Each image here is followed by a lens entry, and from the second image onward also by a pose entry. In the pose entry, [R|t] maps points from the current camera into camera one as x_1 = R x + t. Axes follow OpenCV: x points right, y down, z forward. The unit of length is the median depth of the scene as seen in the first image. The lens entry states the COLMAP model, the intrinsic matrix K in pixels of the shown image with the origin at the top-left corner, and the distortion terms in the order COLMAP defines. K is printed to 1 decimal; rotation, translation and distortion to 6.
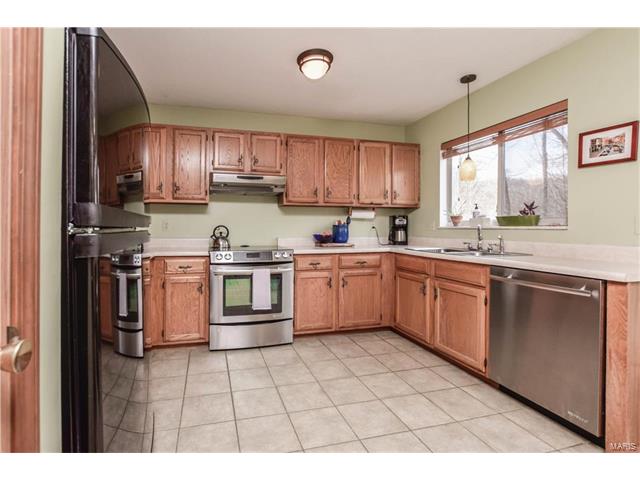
lens RADIAL K [[303.5, 0, 274.2], [0, 303.5, 226.6], [0, 0, 1]] dist [-0.003131, -0.000555]
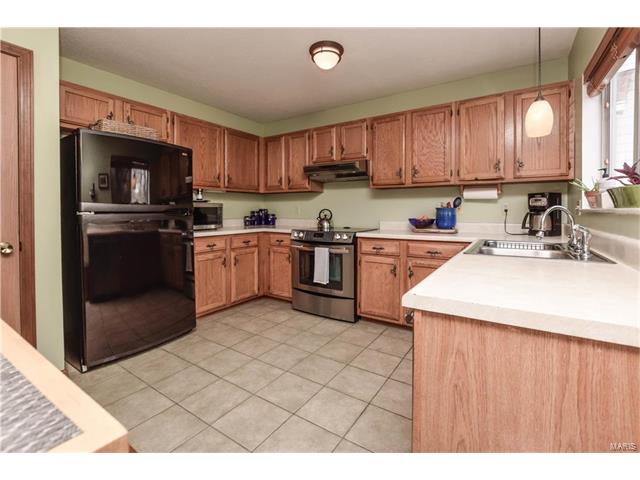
lens RADIAL K [[291.3, 0, 317.8], [0, 291.3, 212.0], [0, 0, 1]] dist [-0.001765, -0.000019]
pose [[0.680807, 0.001545, -0.732461, 0.668059], [0.005079, 0.999964, 0.006830, -0.000701], [0.732445, -0.008370, 0.680775, 0.225566]]
